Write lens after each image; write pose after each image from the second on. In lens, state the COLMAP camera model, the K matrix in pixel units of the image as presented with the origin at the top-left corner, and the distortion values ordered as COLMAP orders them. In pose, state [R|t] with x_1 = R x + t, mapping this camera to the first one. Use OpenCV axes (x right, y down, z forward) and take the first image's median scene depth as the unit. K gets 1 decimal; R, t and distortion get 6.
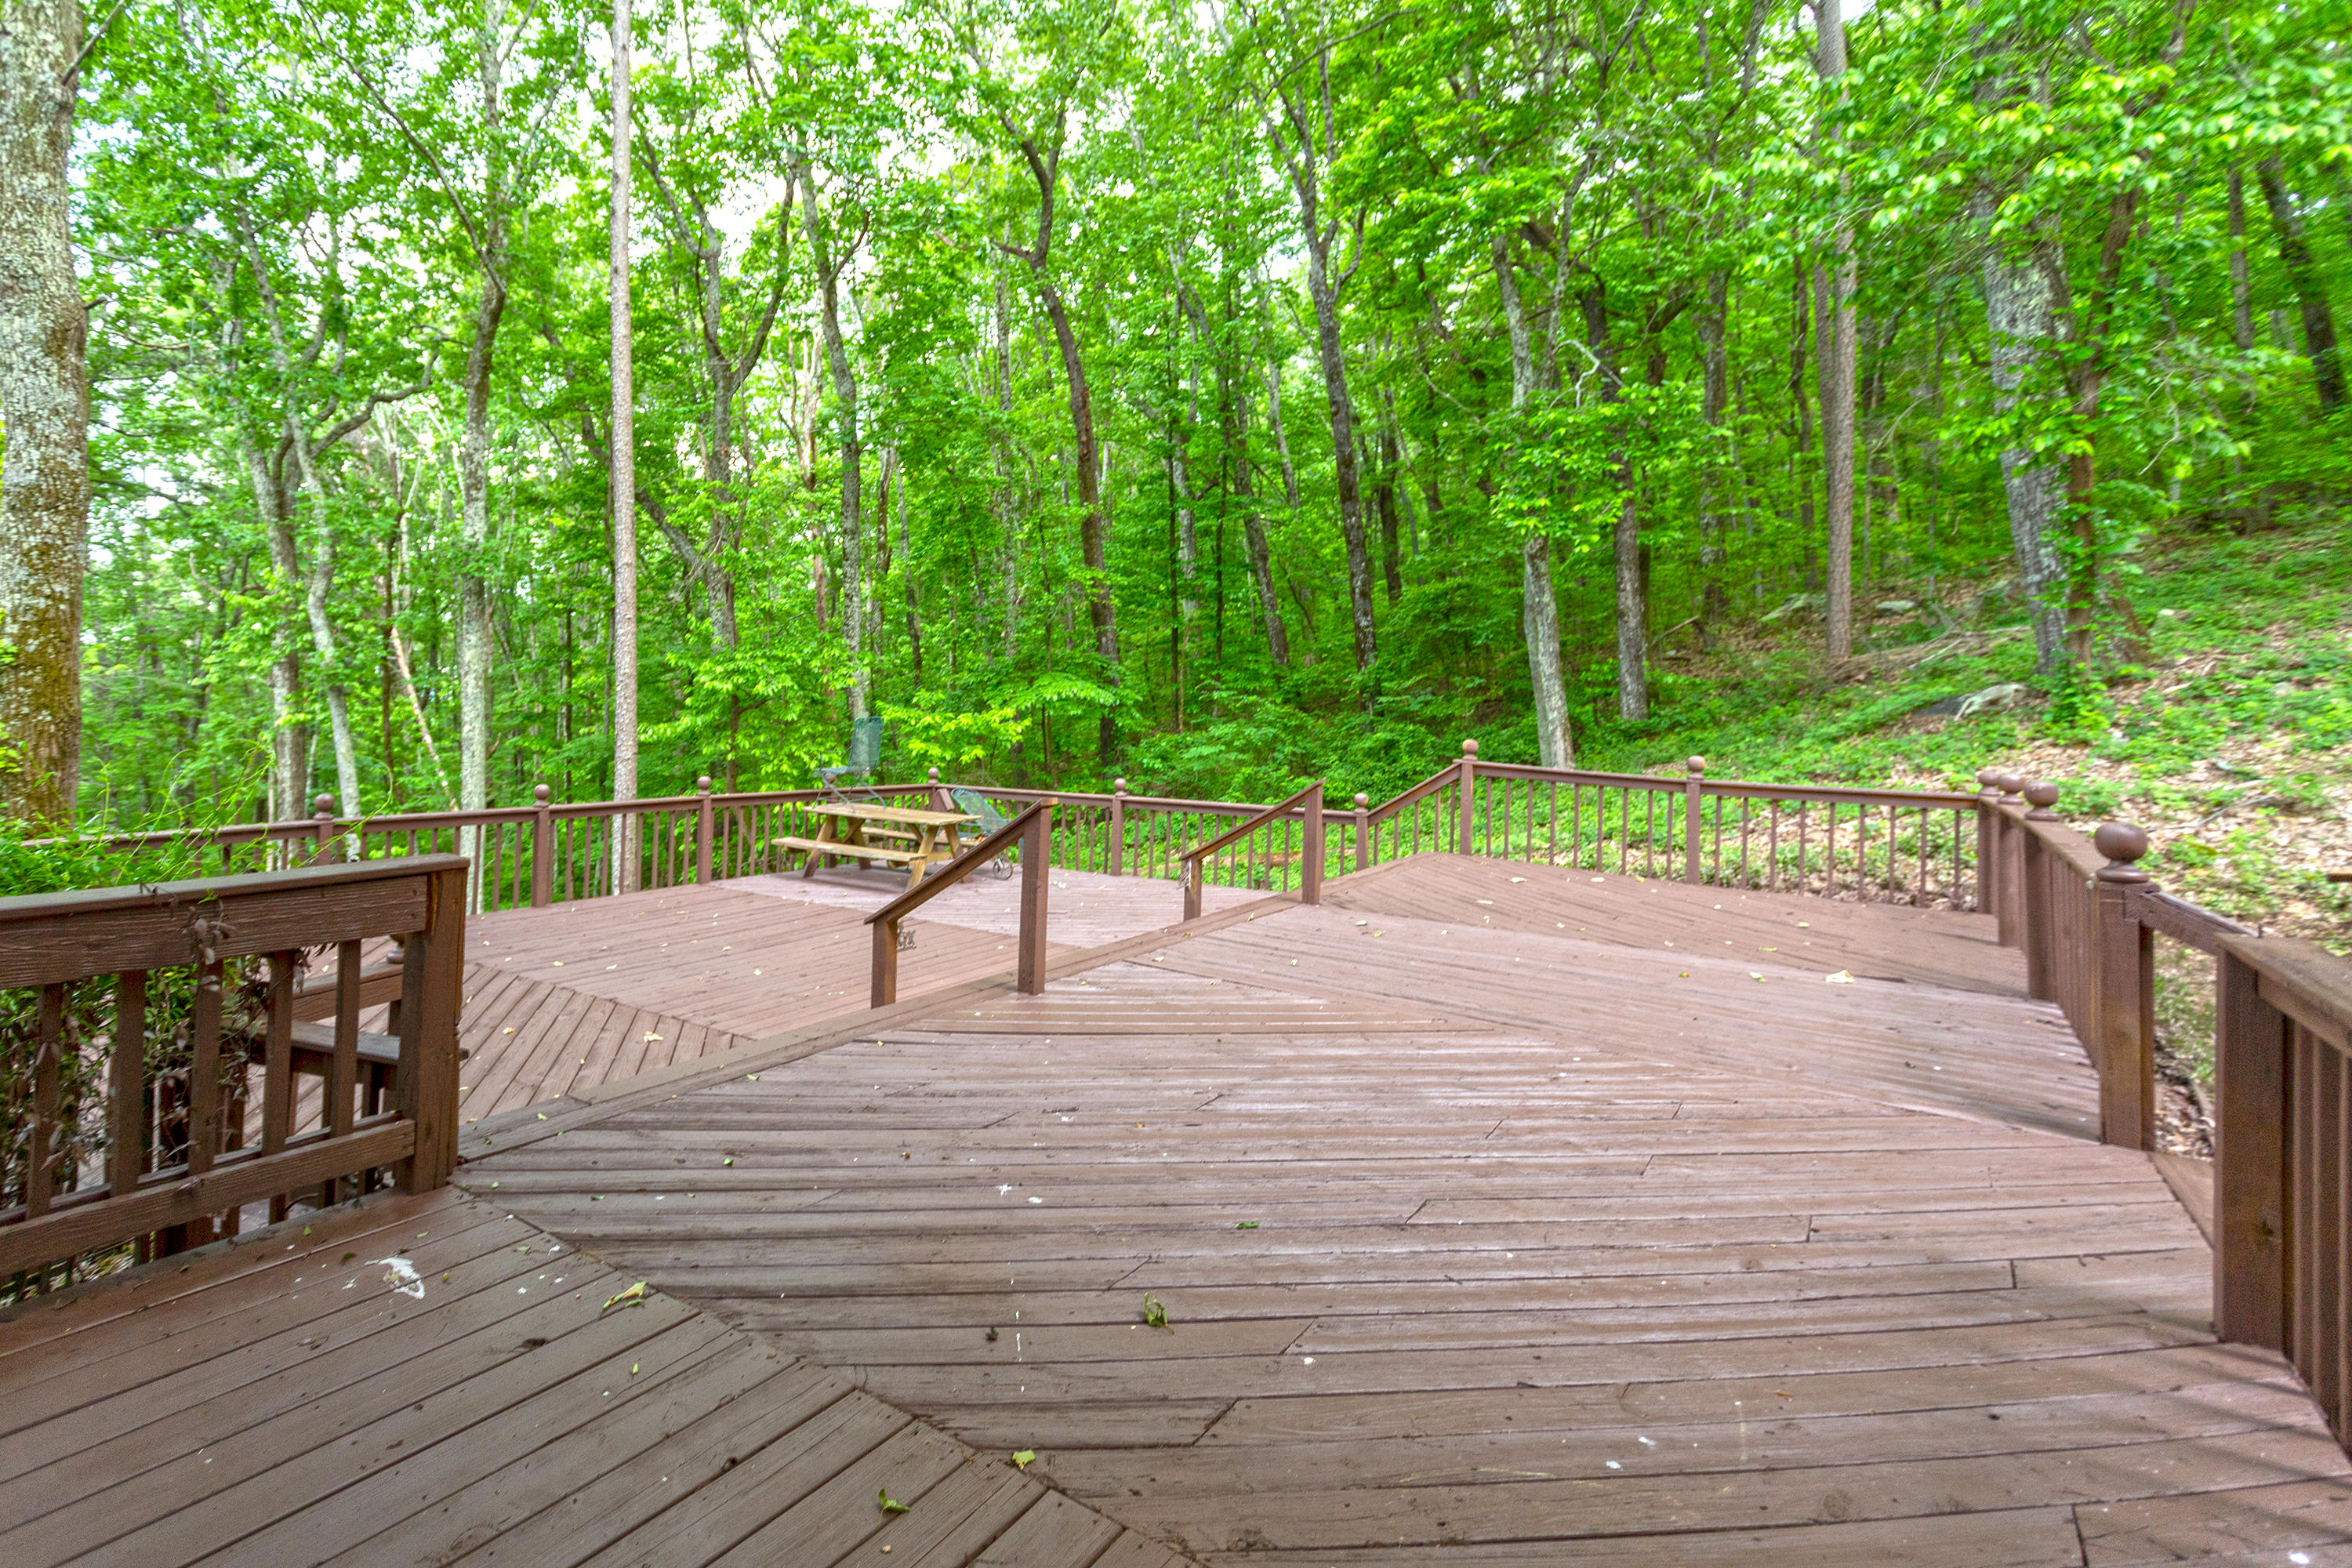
lens RADIAL K [[1197.1, 0, 928.0], [0, 1197.1, 679.3], [0, 0, 1]] dist [-0.001293, 0.000465]
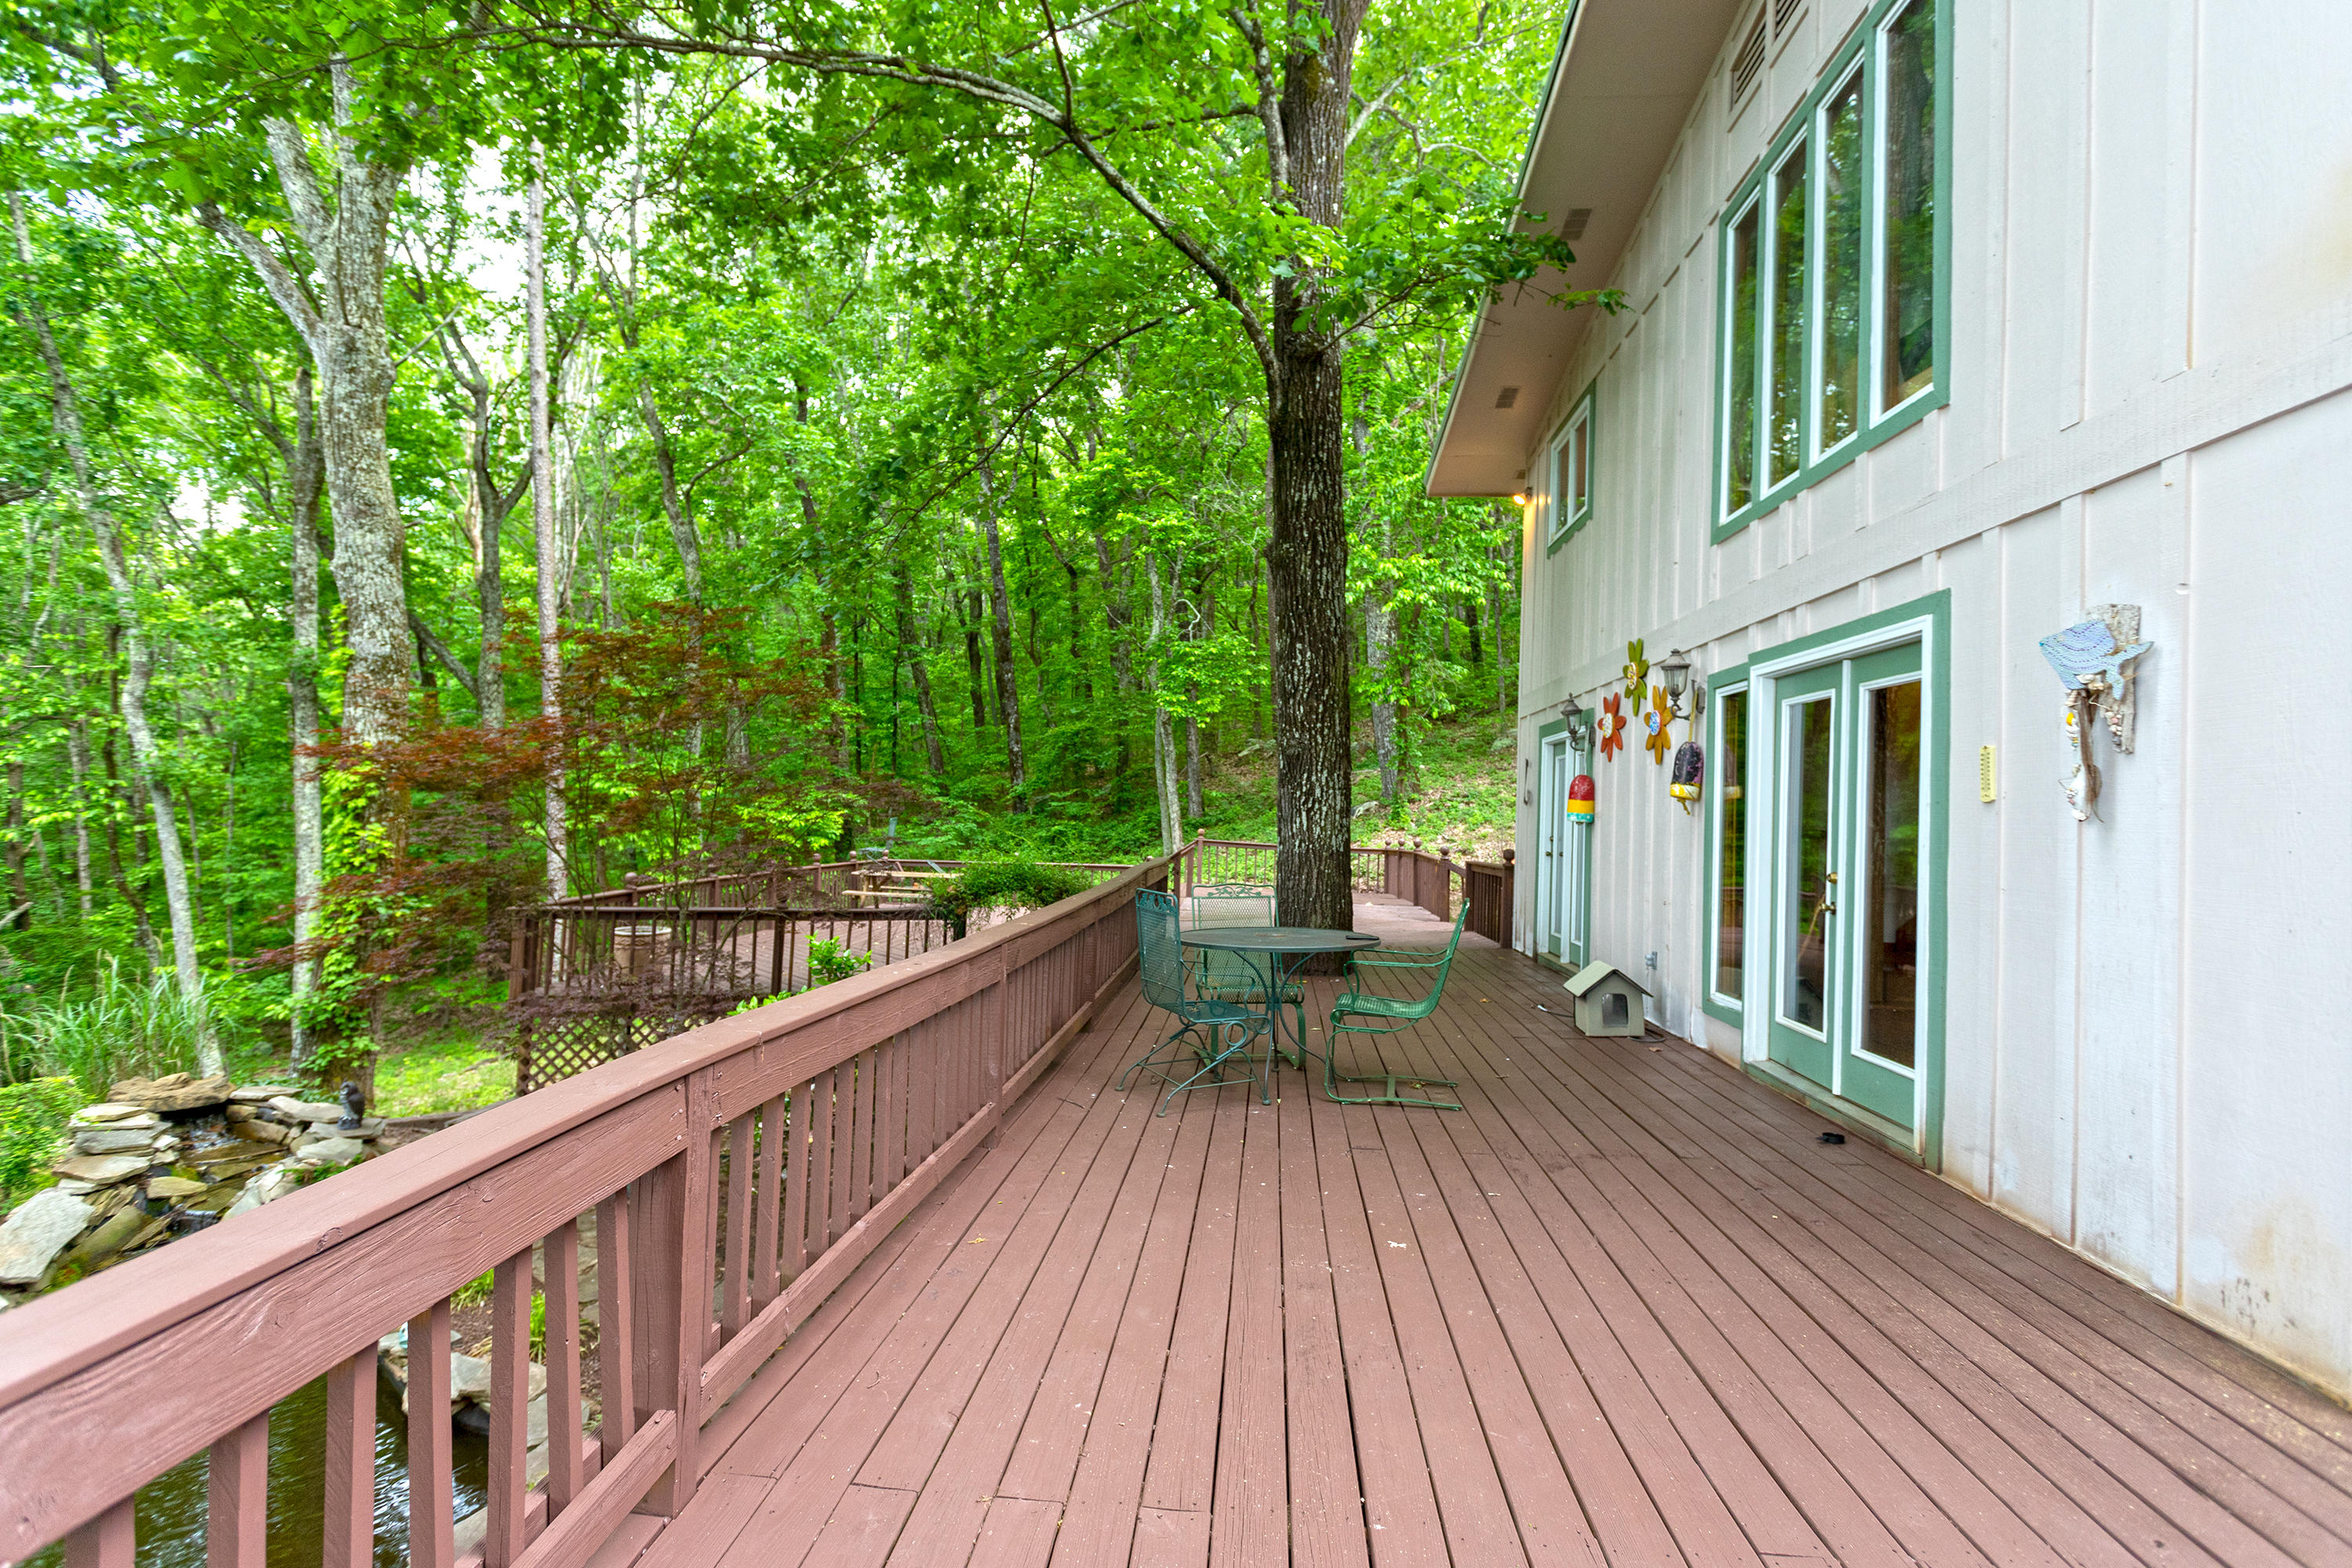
lens RADIAL K [[1123.4, 0, 1168.2], [0, 1123.4, 787.3], [0, 0, 1]] dist [-0.001249, 0.001264]
pose [[0.826497, 0.014656, 0.562750, -0.709855], [-0.019489, 0.999807, 0.002584, -0.026641], [-0.562604, -0.013103, 0.826623, -0.605491]]
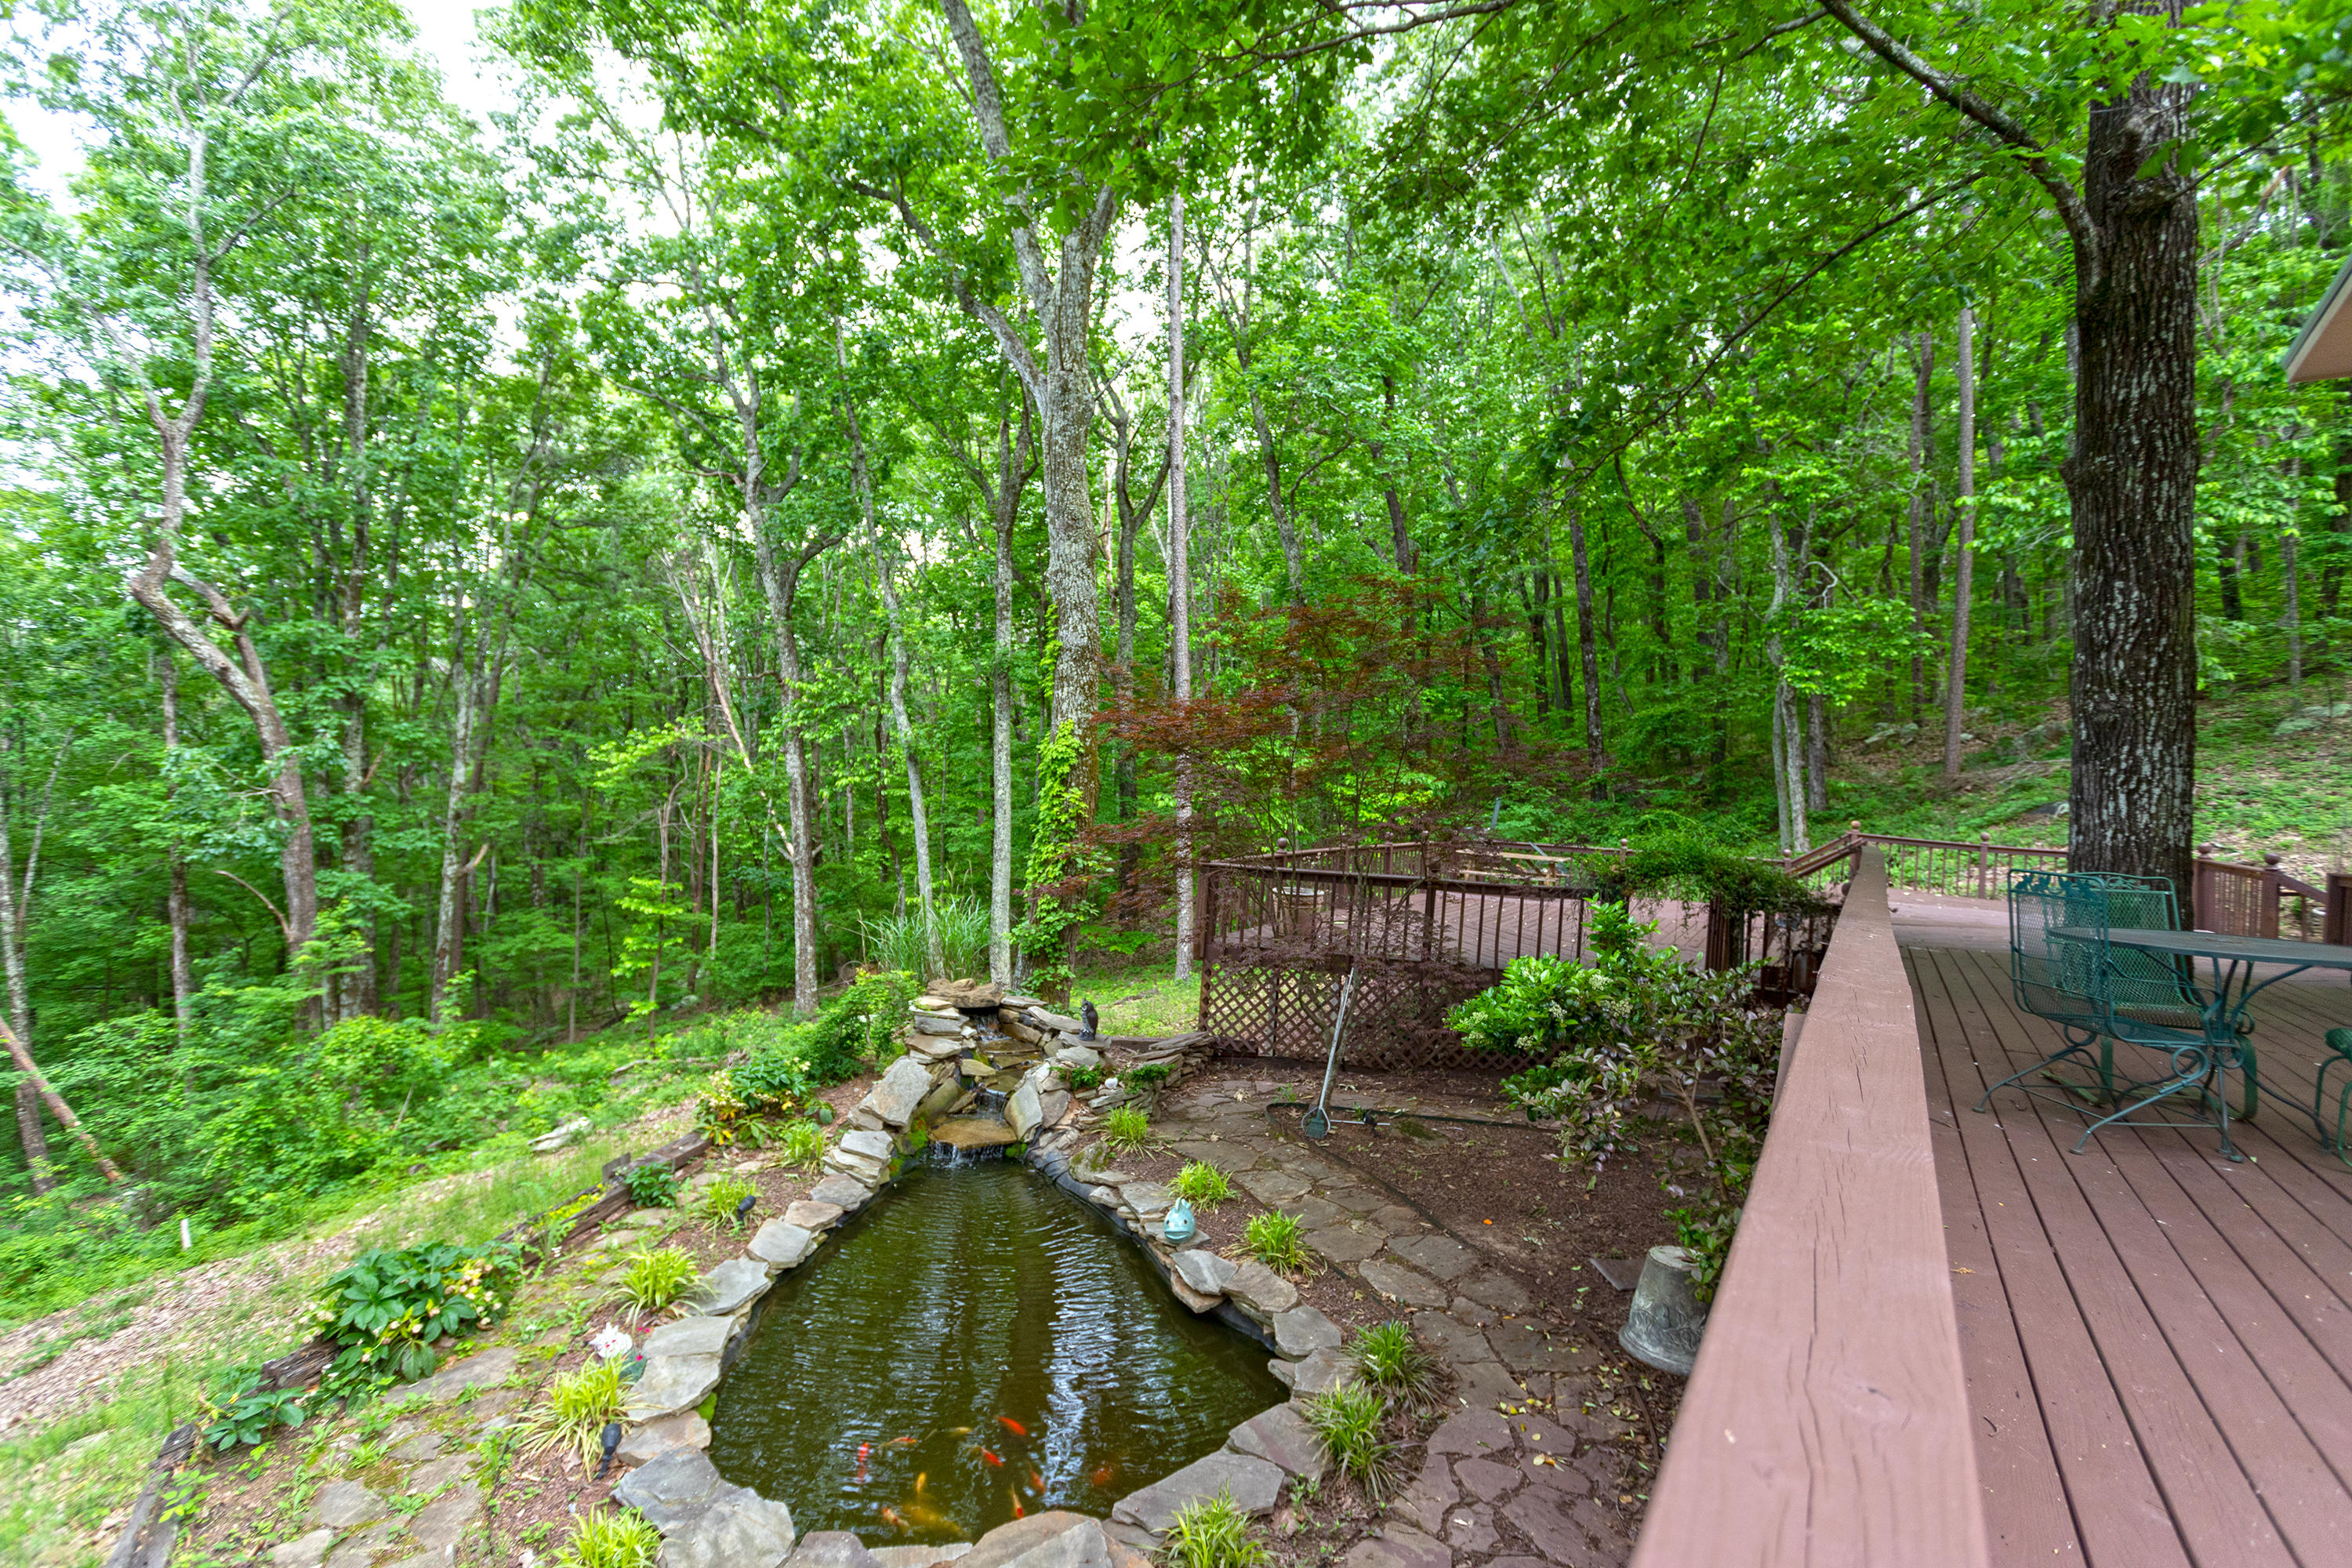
lens RADIAL K [[1108.7, 0, 1176.0], [0, 1108.7, 784.0], [0, 0, 1]] dist [-0.004492, 0.005208]
pose [[0.991672, 0.031707, 0.124829, -0.788055], [-0.034977, 0.999098, 0.024087, -0.010418], [-0.123952, -0.028253, 0.991886, -0.547634]]
